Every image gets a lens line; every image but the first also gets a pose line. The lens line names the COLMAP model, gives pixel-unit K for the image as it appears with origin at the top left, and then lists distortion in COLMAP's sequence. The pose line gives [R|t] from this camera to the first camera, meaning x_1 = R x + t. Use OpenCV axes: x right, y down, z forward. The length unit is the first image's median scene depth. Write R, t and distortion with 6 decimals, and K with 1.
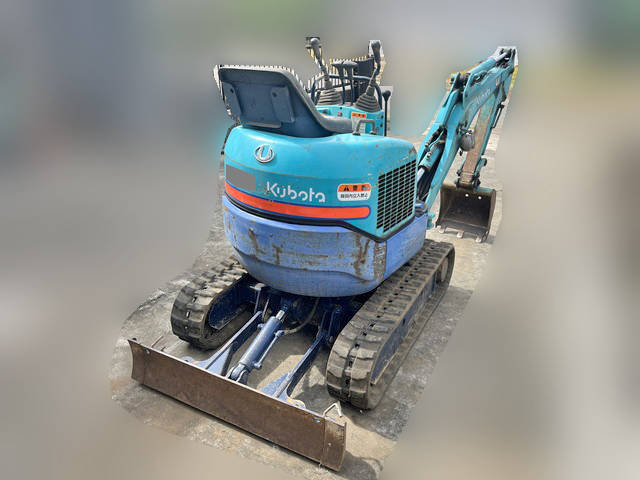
lens RADIAL K [[494.6, 0, 318.7], [0, 494.6, 240.9], [0, 0, 1]] dist [0.037275, -0.073075]
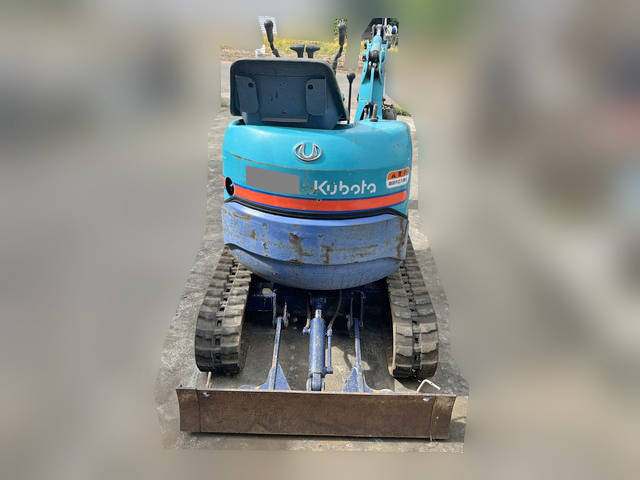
lens RADIAL K [[494.6, 0, 318.7], [0, 494.6, 242.5], [0, 0, 1]] dist [0.037275, -0.073075]
pose [[0.884218, -0.200340, 0.421927, -0.514612], [0.175177, 0.979643, 0.098043, -0.093992], [-0.432980, -0.012780, 0.901313, 0.142824]]
